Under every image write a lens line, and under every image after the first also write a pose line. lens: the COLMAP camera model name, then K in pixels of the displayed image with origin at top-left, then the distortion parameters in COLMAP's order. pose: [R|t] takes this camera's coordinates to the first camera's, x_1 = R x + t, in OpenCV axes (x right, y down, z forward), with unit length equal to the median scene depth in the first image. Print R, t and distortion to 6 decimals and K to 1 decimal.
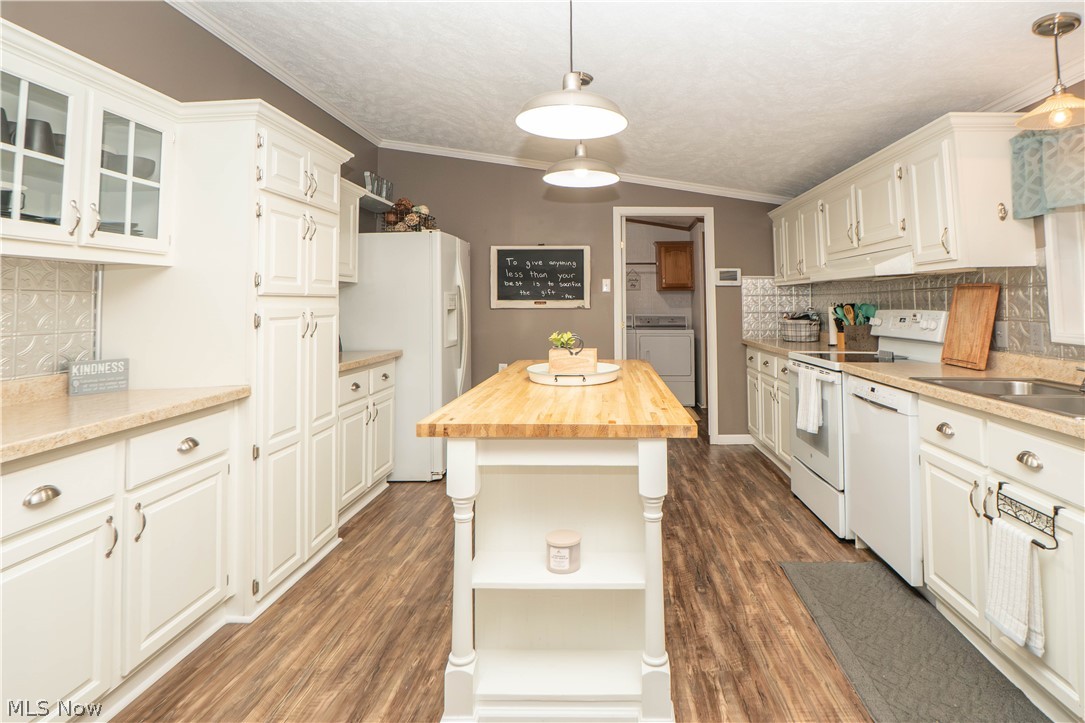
lens RADIAL K [[542.0, 0, 604.9], [0, 542.0, 273.9], [0, 0, 1]] dist [-0.031442, 0.003584]
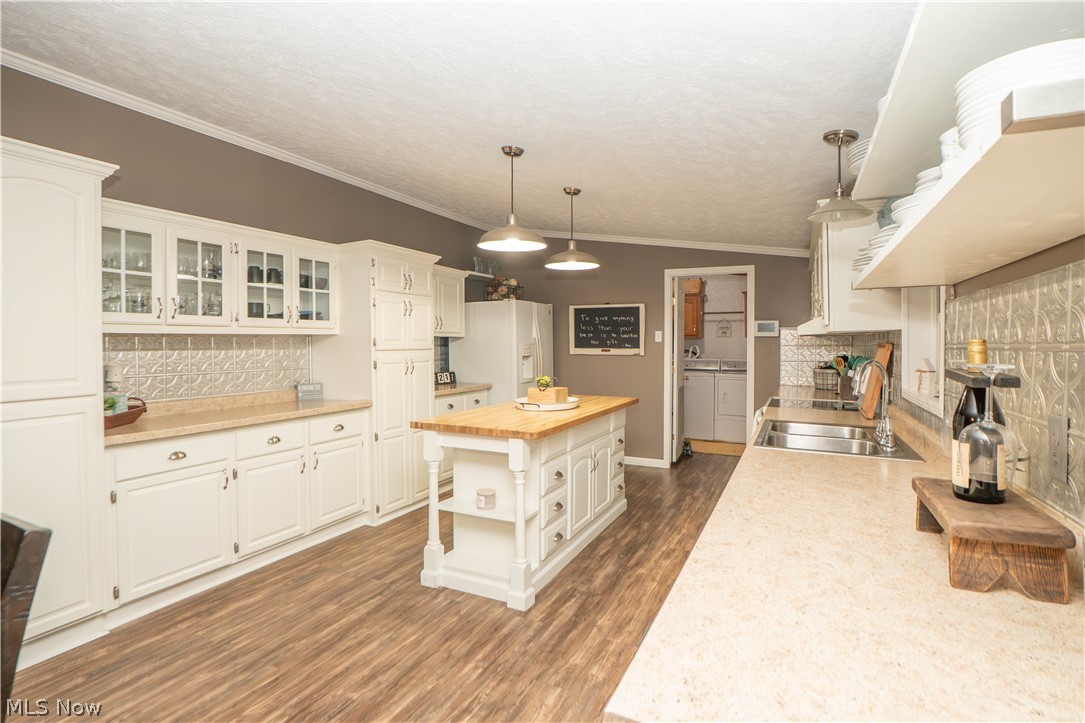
lens RADIAL K [[536.2, 0, 557.5], [0, 536.2, 350.8], [0, 0, 1]] dist [-0.041983, 0.010579]
pose [[0.903911, 0.010405, -0.427594, 0.524716], [0.019968, 0.997588, 0.066485, -0.051412], [0.427254, -0.068635, 0.901523, -0.274587]]
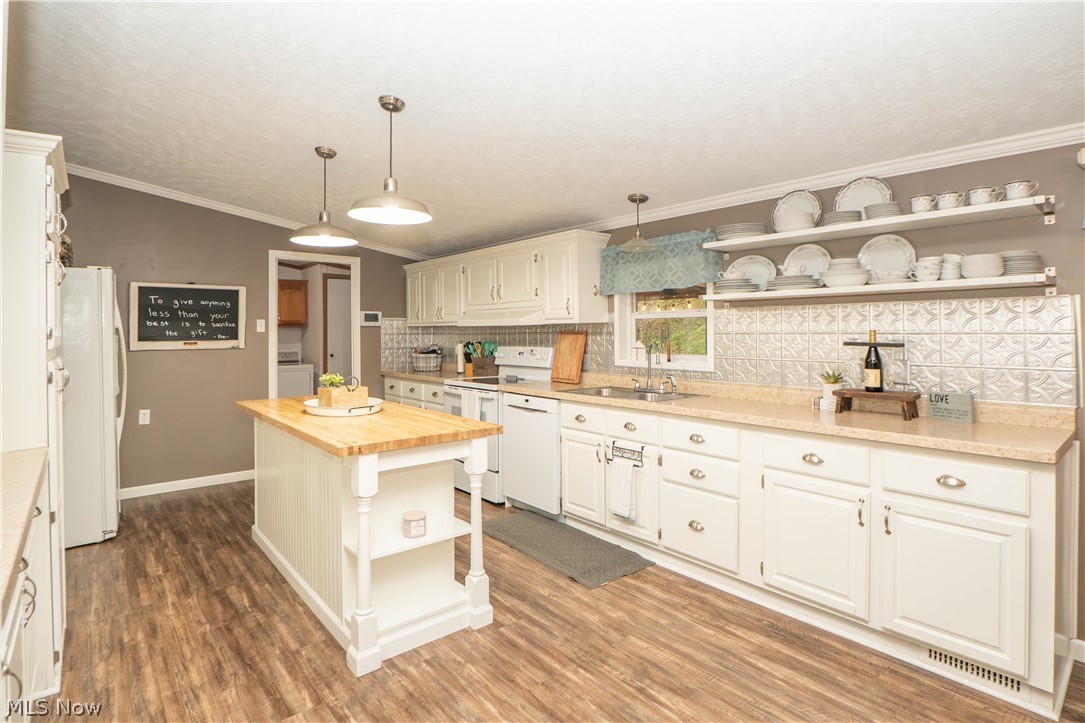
lens RADIAL K [[546.9, 0, 500.8], [0, 546.9, 326.8], [0, 0, 1]] dist [-0.033847, 0.001866]
pose [[0.787148, 0.000679, 0.616764, -0.473986], [-0.028433, 0.998976, 0.035188, -0.044552], [-0.616109, -0.045235, 0.786361, -0.164578]]
